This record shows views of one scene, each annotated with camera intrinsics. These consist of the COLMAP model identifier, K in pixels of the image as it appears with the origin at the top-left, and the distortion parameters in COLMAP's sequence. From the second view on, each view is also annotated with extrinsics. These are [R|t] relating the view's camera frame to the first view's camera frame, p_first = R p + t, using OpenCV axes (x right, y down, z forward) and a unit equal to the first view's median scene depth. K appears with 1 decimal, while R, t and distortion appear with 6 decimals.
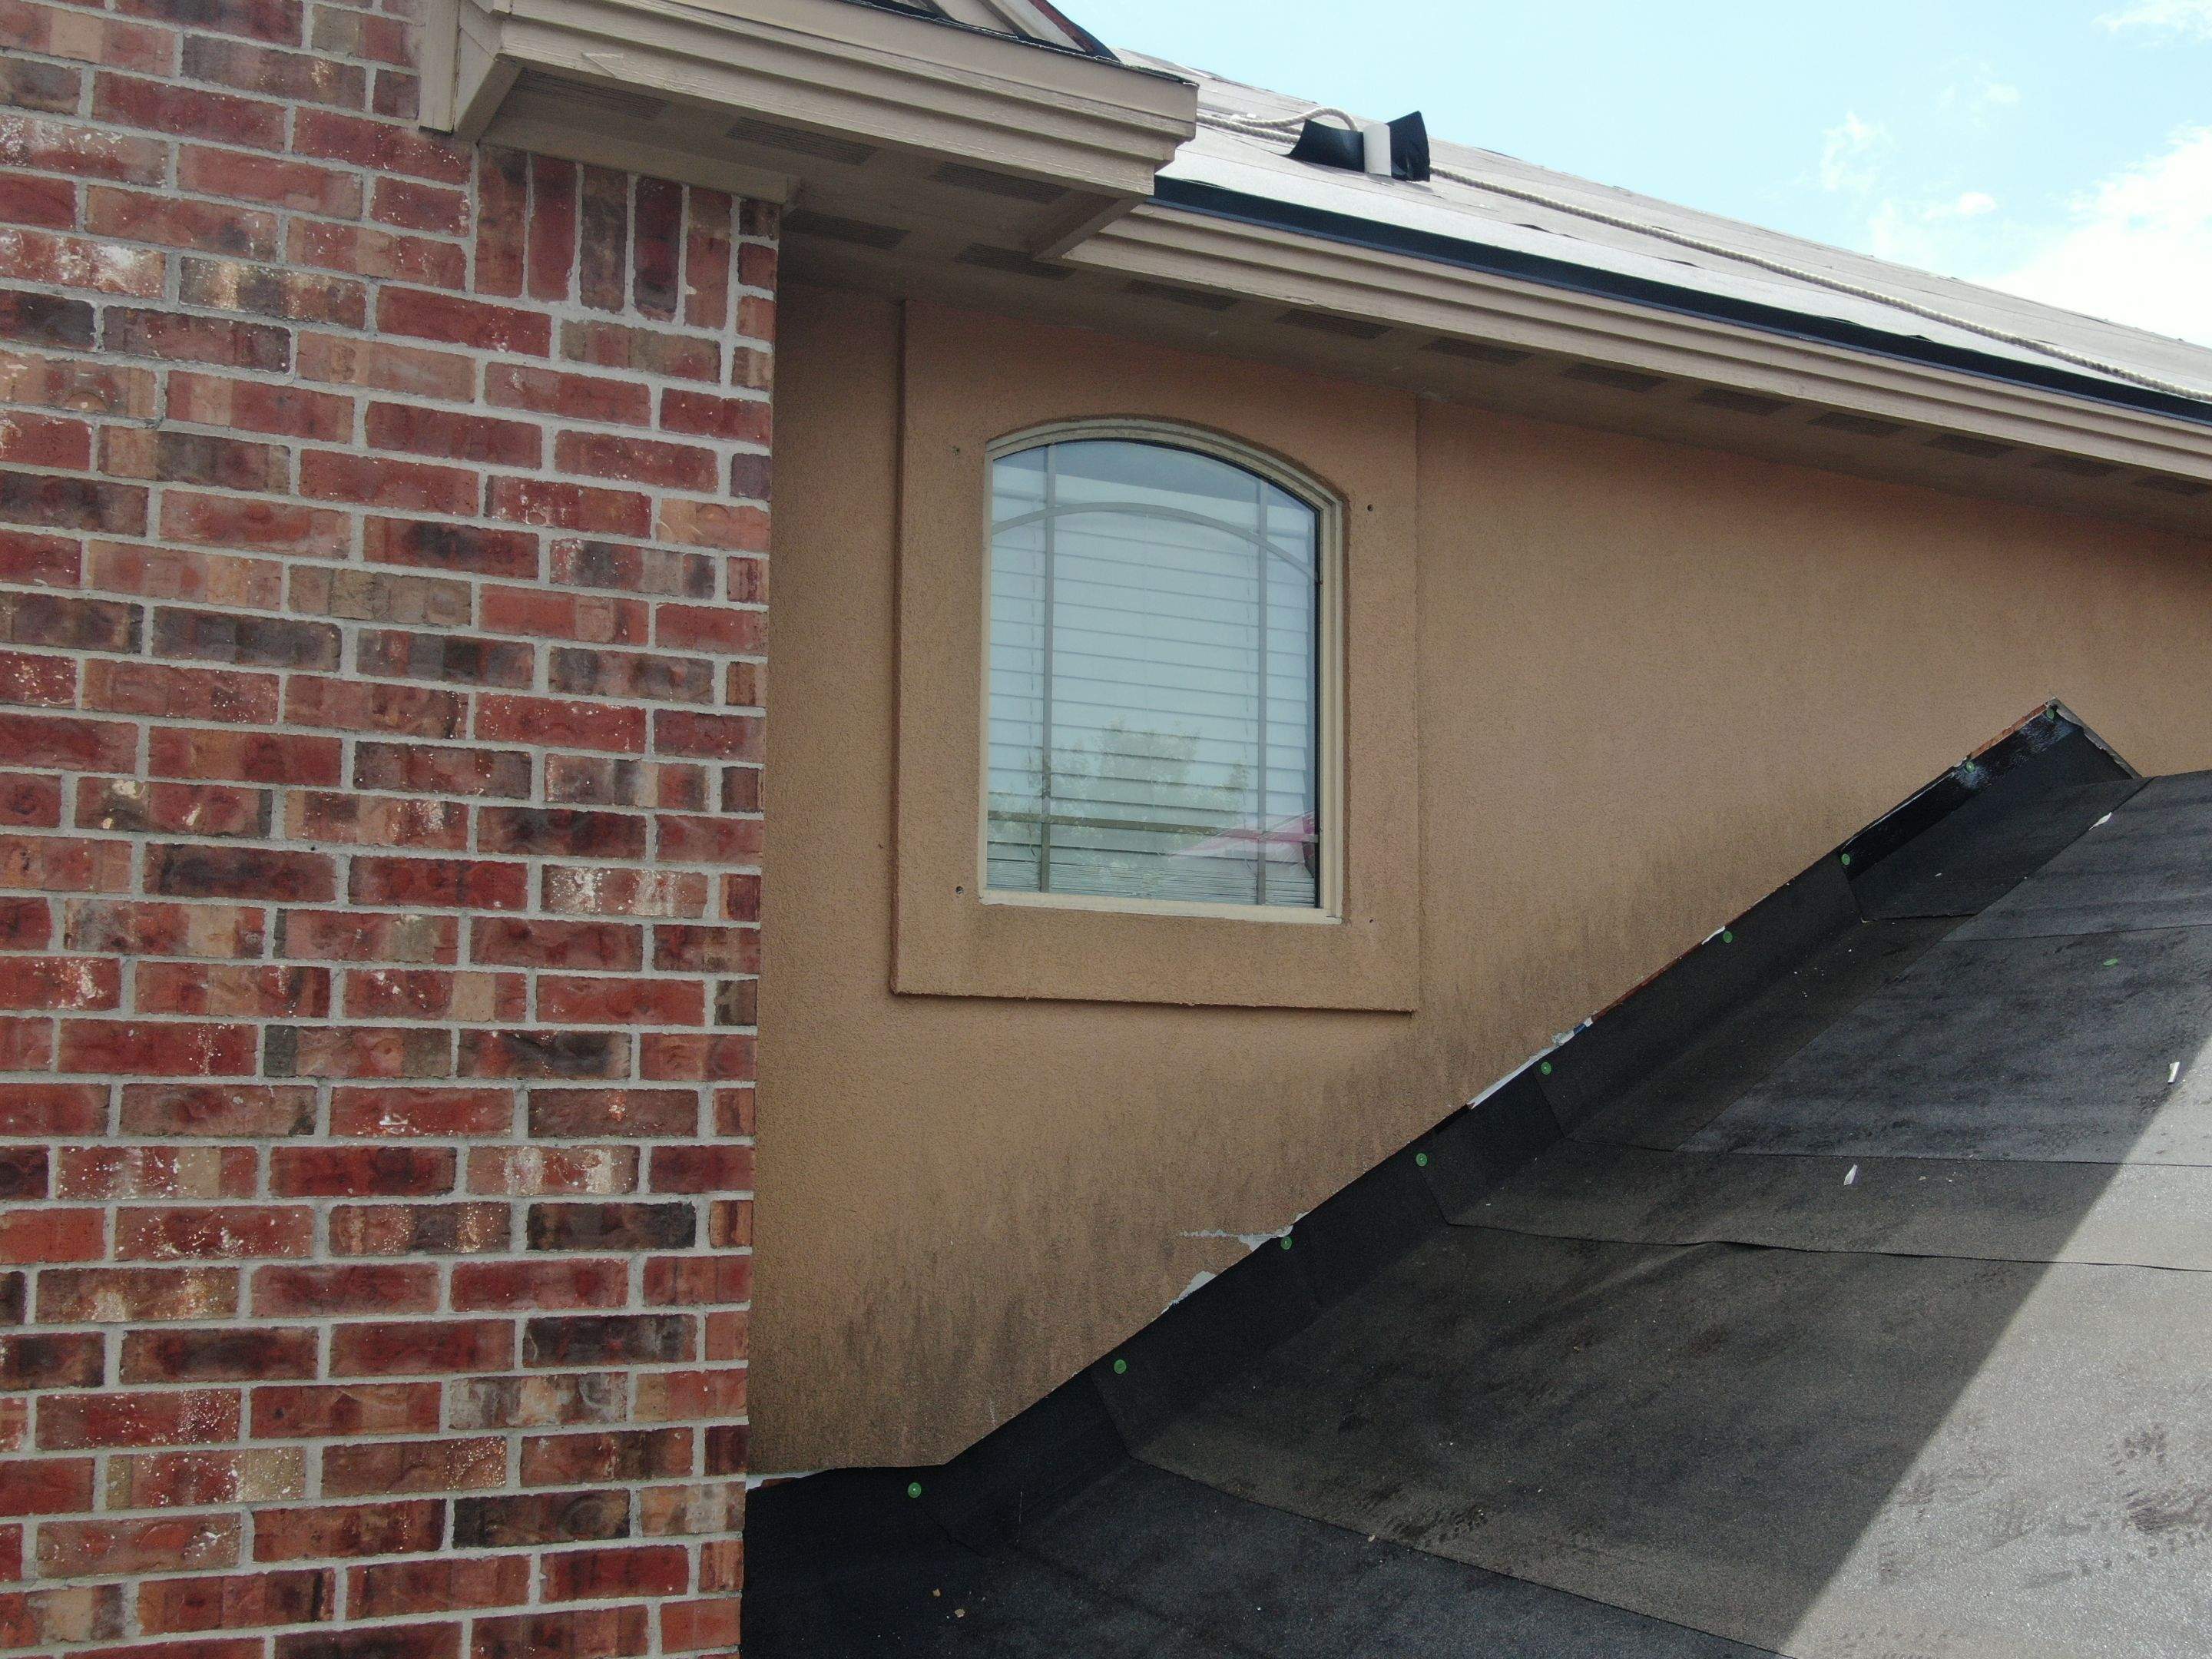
lens RADIAL K [[2338.3, 0, 1114.4], [0, 2338.3, 828.4], [0, 0, 1]] dist [-0.018161, 0.000000]
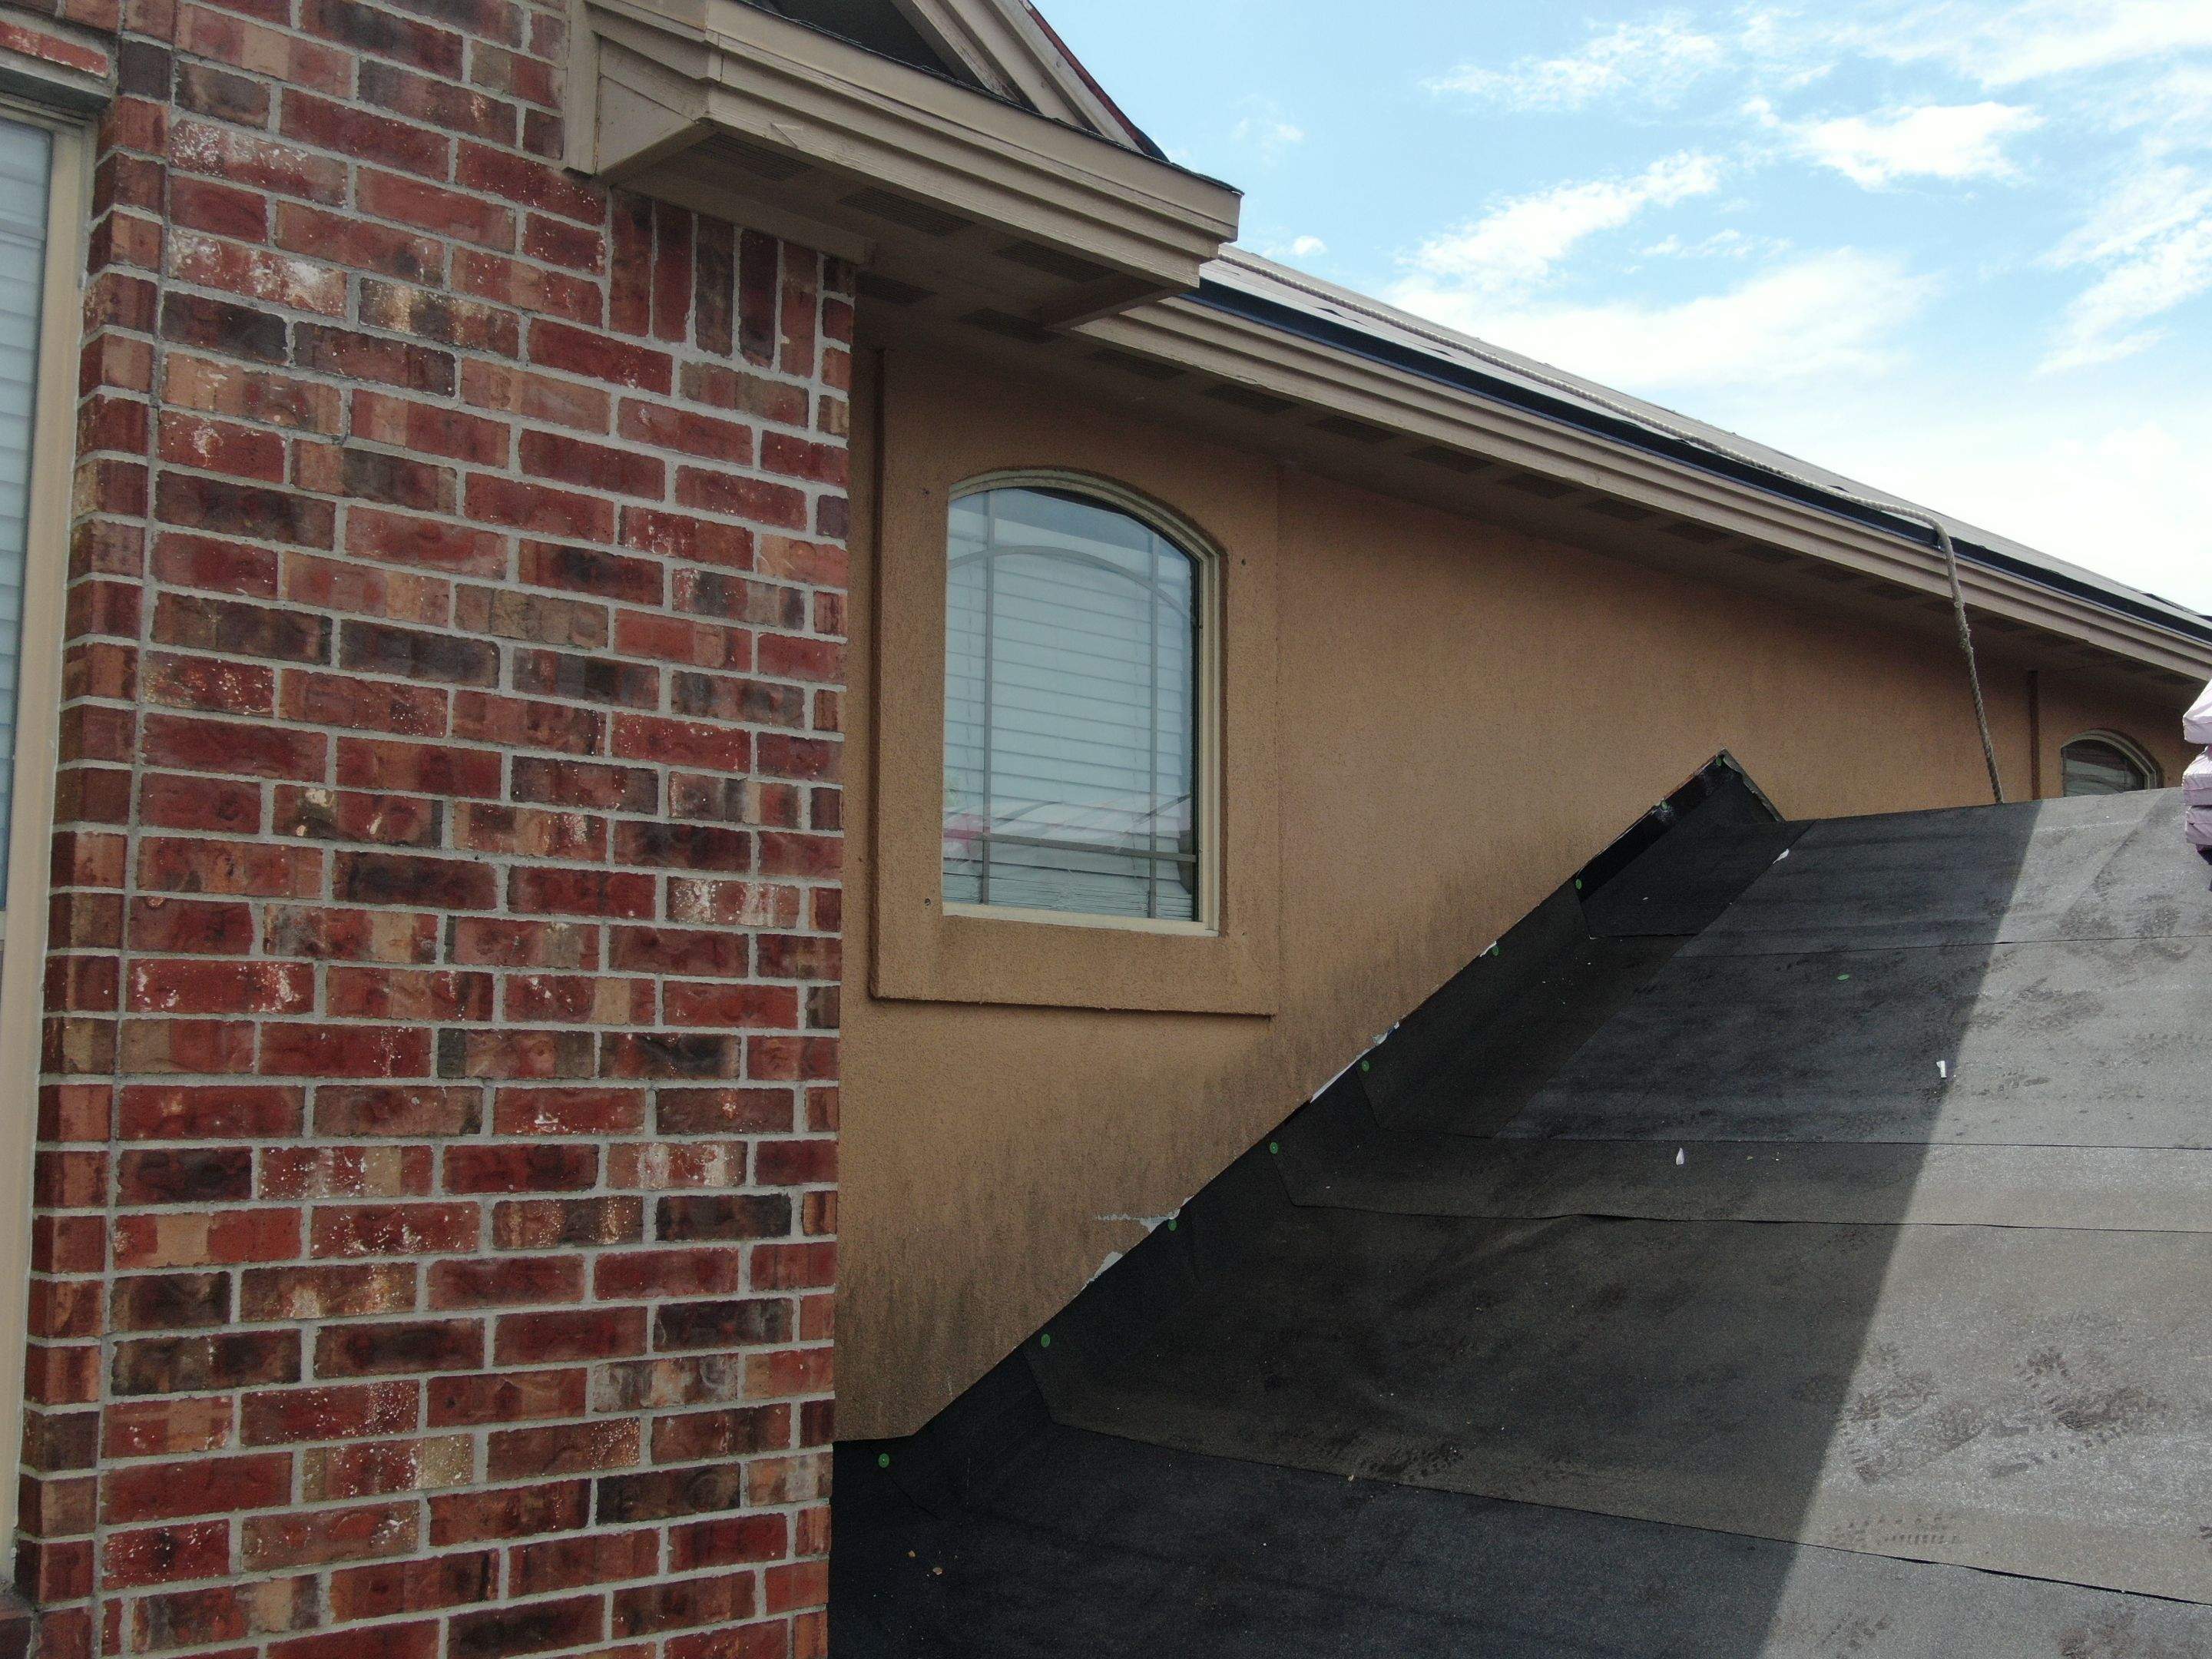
lens RADIAL K [[2338.3, 0, 1097.7], [0, 2338.3, 826.4], [0, 0, 1]] dist [-0.018161, 0.000000]
pose [[0.963527, 0.025238, 0.266418, -0.336631], [-0.025557, 0.999671, -0.002268, -0.009691], [-0.266387, -0.004624, 0.963855, -0.071143]]
